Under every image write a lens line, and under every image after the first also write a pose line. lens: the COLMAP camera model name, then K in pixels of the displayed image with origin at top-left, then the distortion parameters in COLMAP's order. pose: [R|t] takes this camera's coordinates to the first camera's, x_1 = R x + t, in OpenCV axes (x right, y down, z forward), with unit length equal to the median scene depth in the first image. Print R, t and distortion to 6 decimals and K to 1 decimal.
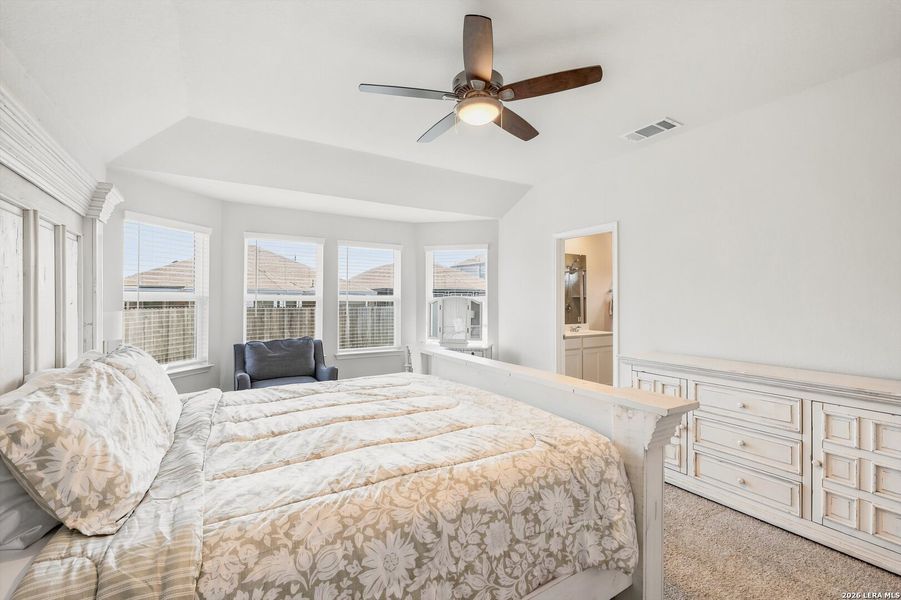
lens RADIAL K [[398.5, 0, 448.4], [0, 398.5, 294.8], [0, 0, 1]] dist [-0.002371, -0.000345]
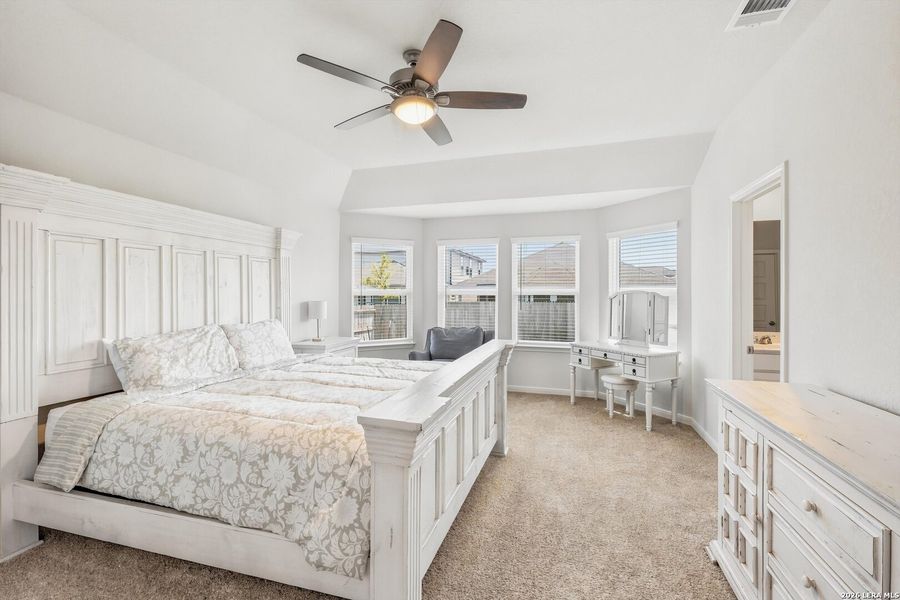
lens RADIAL K [[398.1, 0, 447.9], [0, 398.1, 294.8], [0, 0, 1]] dist [-0.002371, -0.000345]
pose [[0.654679, -0.000582, -0.755907, 1.490463], [0.010634, 0.999908, 0.008440, 0.013195], [0.755833, -0.013563, 0.654625, 0.636351]]
